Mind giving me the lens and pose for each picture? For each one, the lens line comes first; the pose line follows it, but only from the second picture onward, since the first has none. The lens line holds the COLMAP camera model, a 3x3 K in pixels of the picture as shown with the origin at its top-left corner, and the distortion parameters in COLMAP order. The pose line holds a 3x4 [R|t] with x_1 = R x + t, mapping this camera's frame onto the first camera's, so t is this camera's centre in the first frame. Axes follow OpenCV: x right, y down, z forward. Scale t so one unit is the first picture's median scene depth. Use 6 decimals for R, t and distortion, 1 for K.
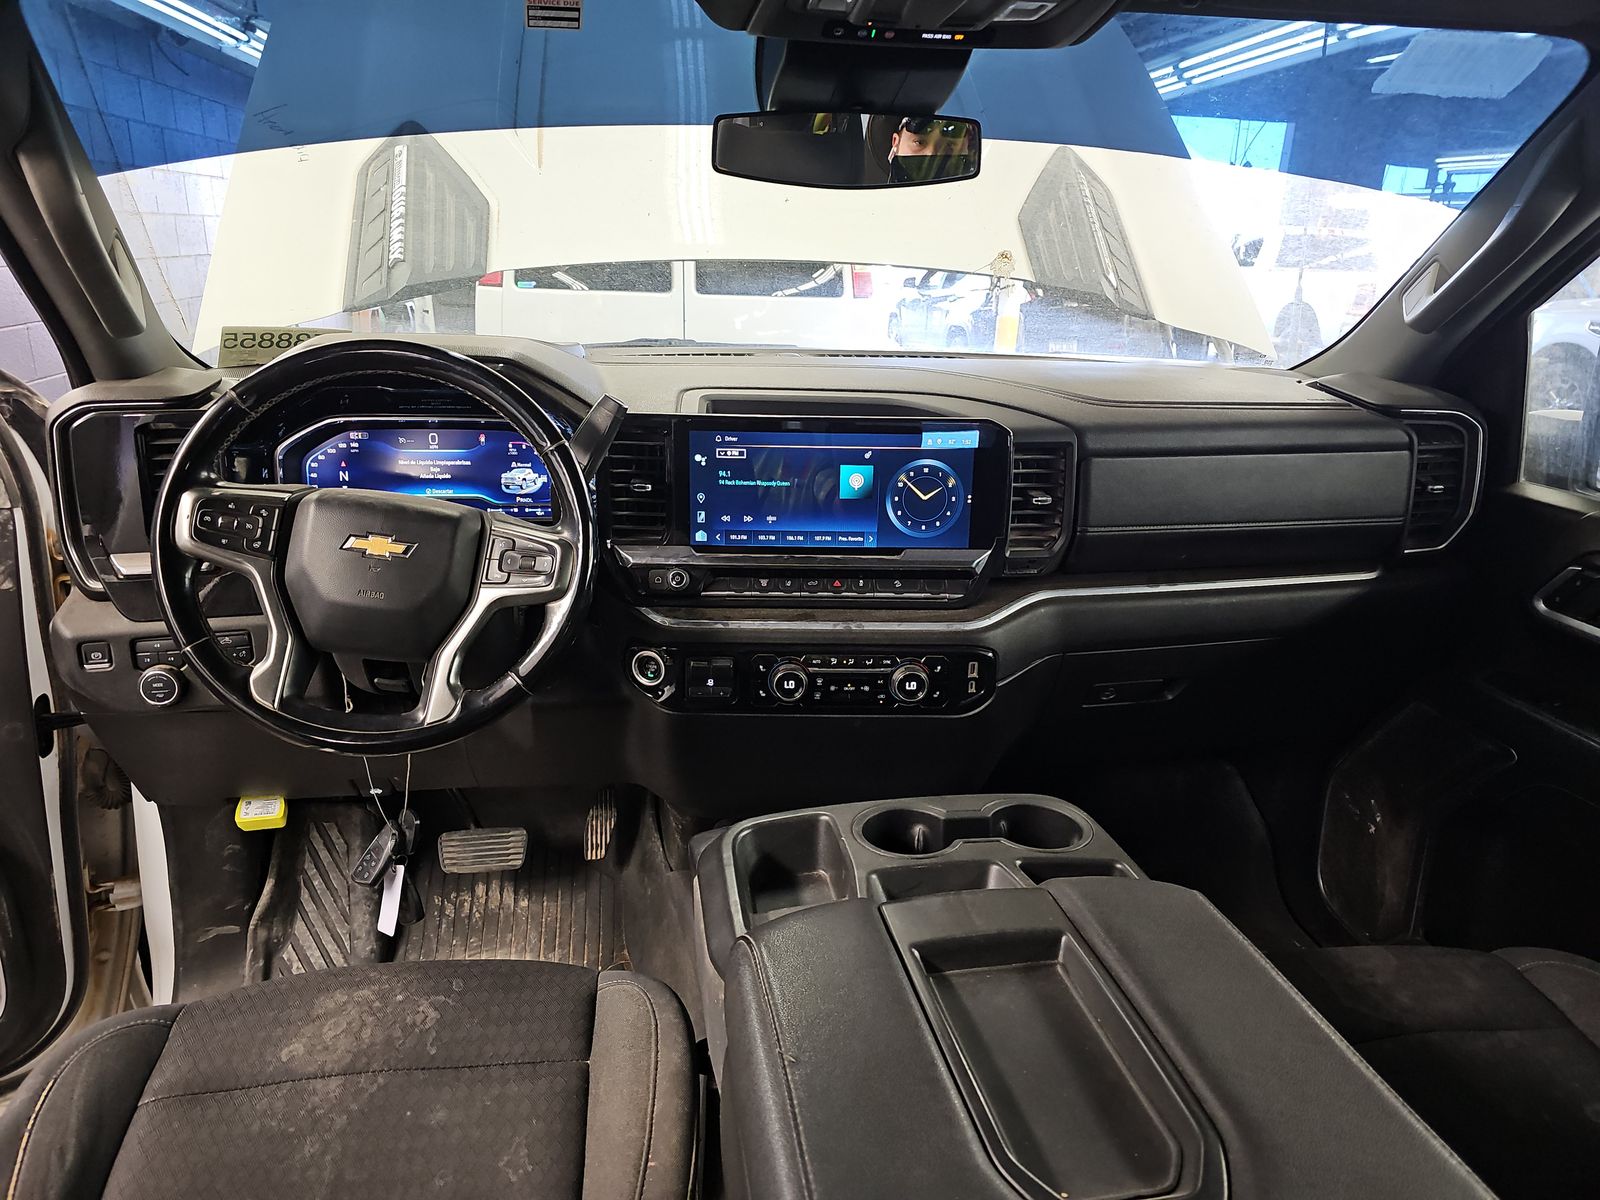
lens RADIAL K [[1058.4, 0, 802.5], [0, 1058.4, 611.0], [0, 0, 1]] dist [0.062699, -0.060955]
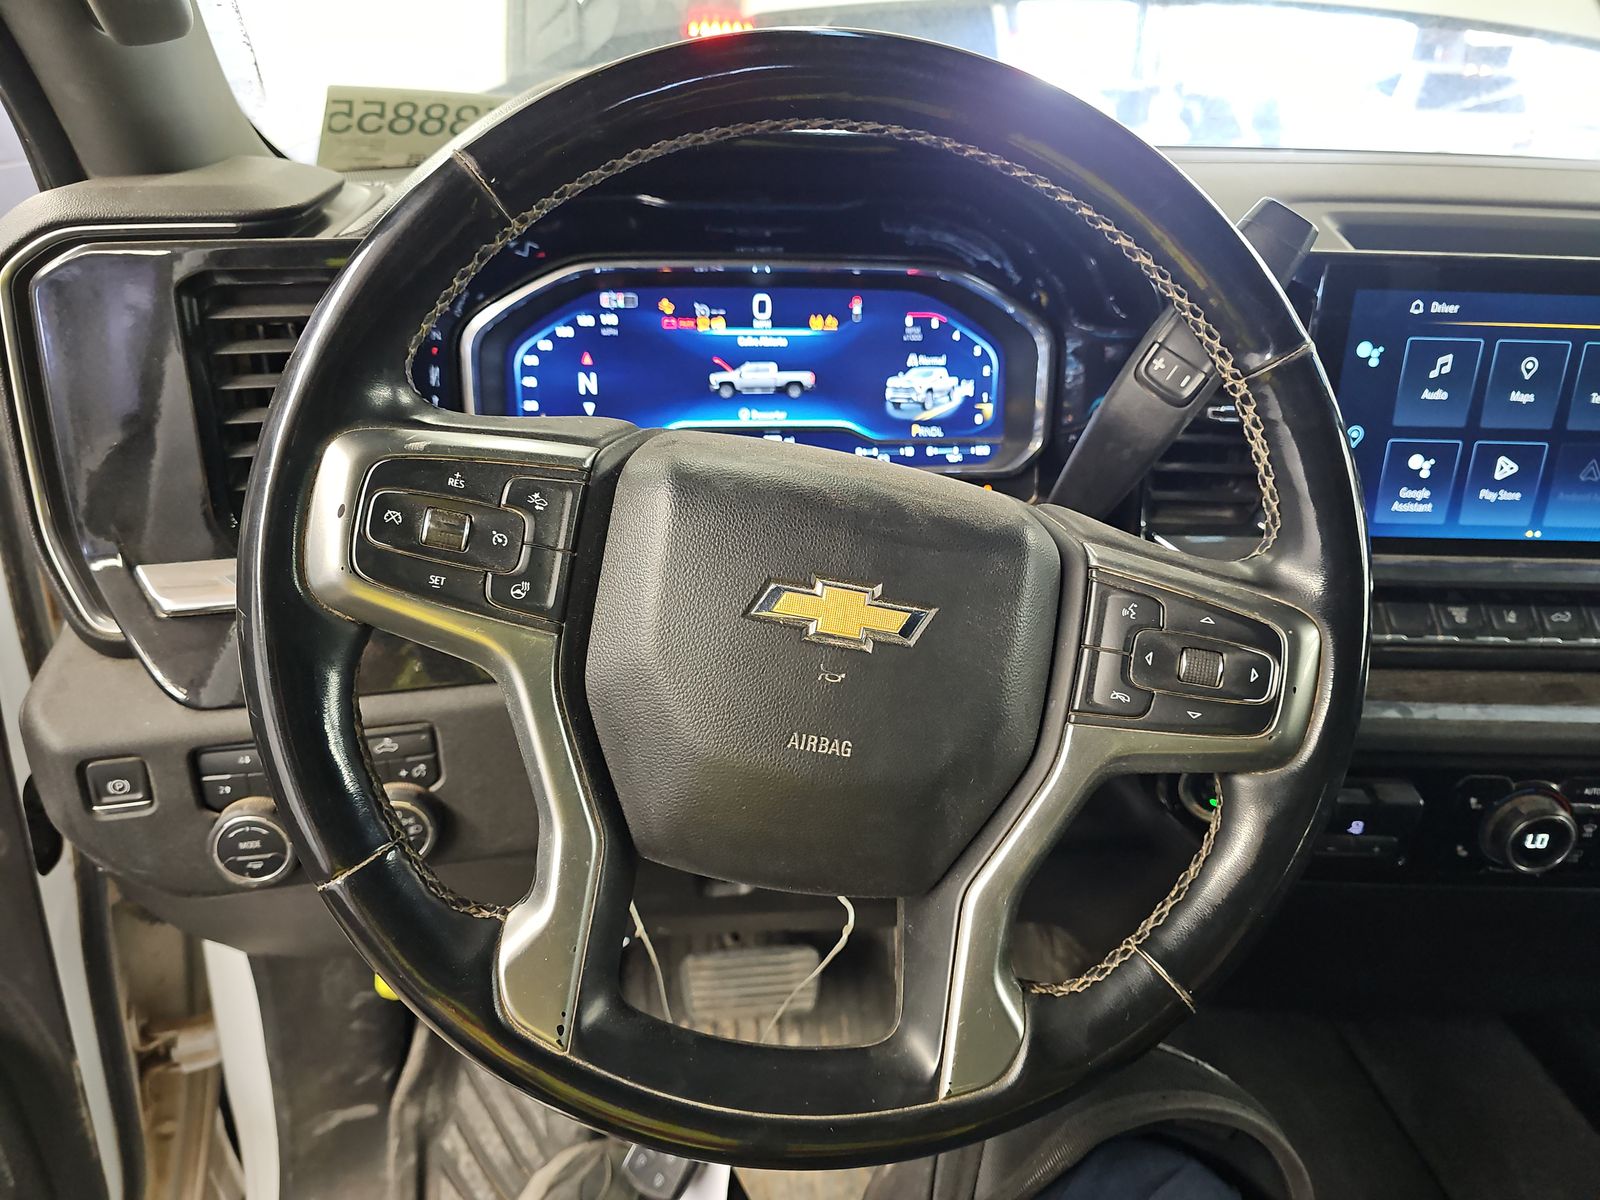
lens RADIAL K [[1058.4, 0, 802.5], [0, 1058.4, 611.0], [0, 0, 1]] dist [0.062699, -0.060955]
pose [[0.999515, 0.011625, -0.028896, -0.306513], [-0.008501, 0.994333, 0.105971, -0.072528], [0.029964, -0.105674, 0.993949, 0.487057]]
